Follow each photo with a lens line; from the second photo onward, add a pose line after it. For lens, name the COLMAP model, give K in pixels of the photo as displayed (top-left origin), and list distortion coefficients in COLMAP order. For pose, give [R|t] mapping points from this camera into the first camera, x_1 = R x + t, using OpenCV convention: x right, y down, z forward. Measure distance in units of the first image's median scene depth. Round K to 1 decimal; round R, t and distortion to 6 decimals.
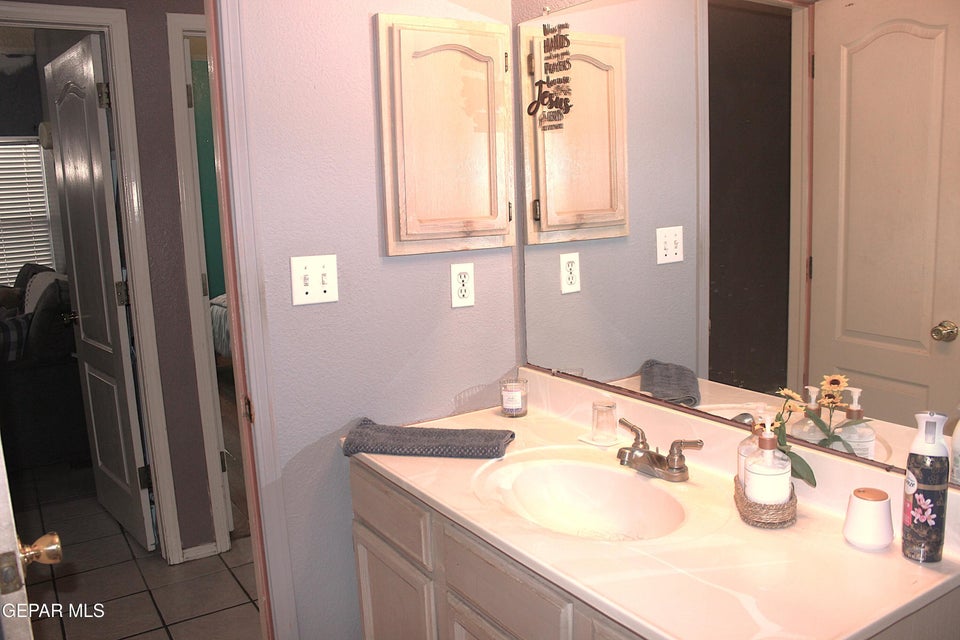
lens RADIAL K [[808.0, 0, 479.8], [0, 808.0, 319.6], [0, 0, 1]] dist [-0.058225, -0.004899]
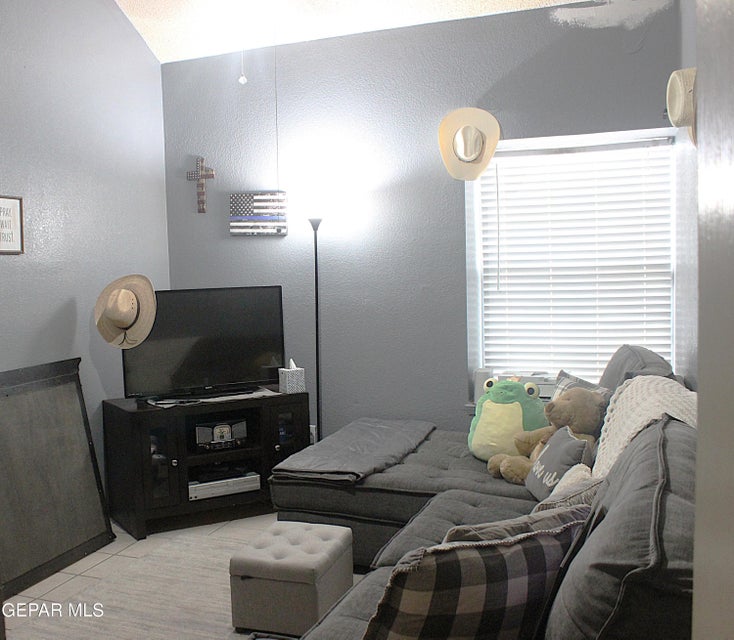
lens RADIAL K [[770.5, 0, 366.8], [0, 770.5, 318.8], [0, 0, 1]] dist [0.004256, 0.000000]
pose [[0.634244, 0.079780, -0.769006, -0.266936], [-0.121130, 0.992632, 0.003077, -0.070582], [0.763585, 0.091198, 0.639234, 0.505737]]
